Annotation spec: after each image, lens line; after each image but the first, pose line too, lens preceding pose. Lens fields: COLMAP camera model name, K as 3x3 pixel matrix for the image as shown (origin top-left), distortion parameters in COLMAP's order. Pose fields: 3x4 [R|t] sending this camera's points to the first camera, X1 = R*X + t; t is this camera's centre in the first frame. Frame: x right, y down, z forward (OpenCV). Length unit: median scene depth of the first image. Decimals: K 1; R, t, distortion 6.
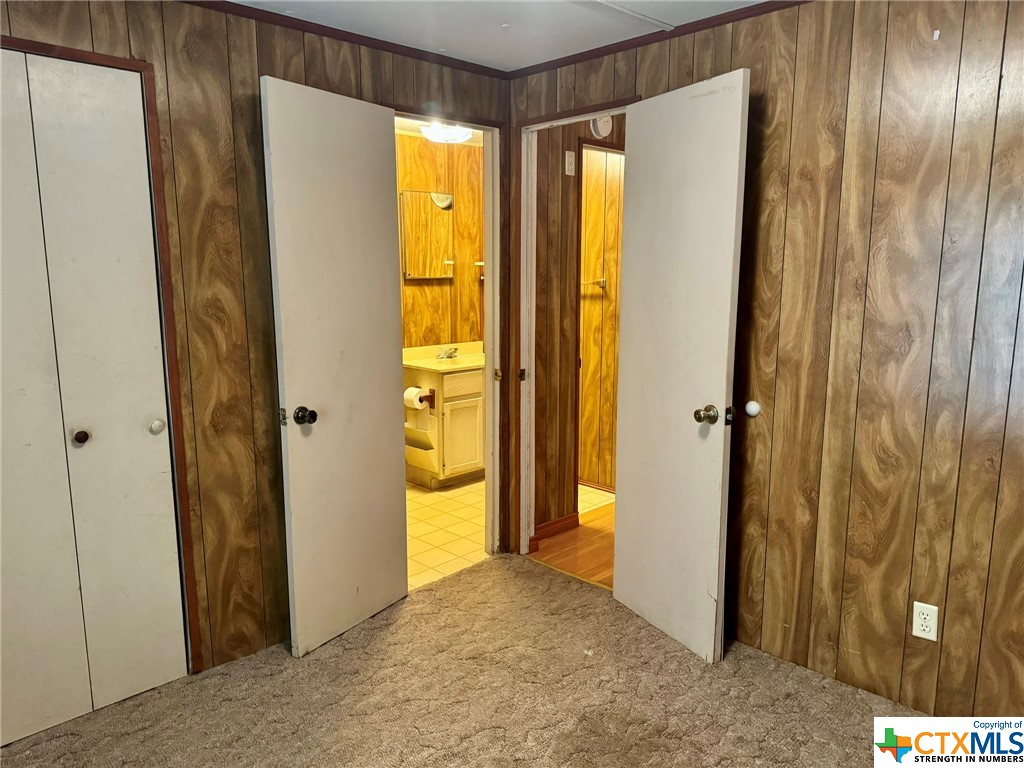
lens RADIAL K [[717.9, 0, 512.0], [0, 717.9, 384.0], [0, 0, 1]] dist [0.077369, -0.104778]
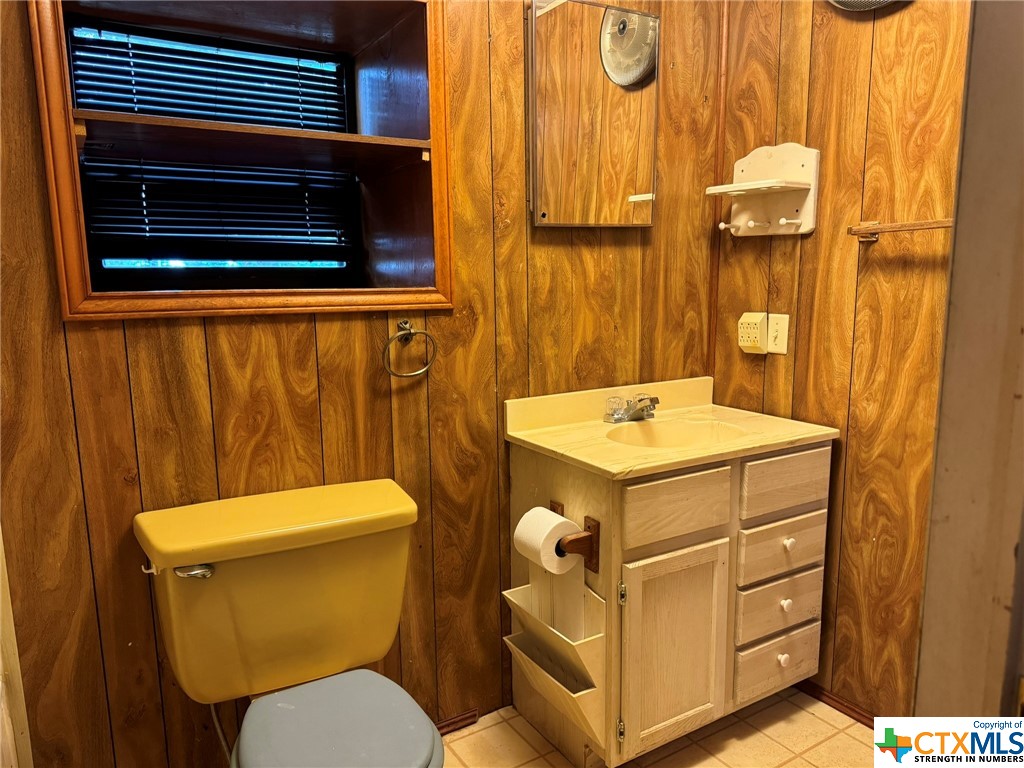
lens RADIAL K [[717.9, 0, 512.0], [0, 717.9, 384.0], [0, 0, 1]] dist [0.077369, -0.104778]
pose [[0.974598, 0.027002, -0.222327, -0.065521], [-0.026780, 0.999633, 0.004013, -0.056944], [0.222354, 0.002042, 0.974964, 0.580035]]
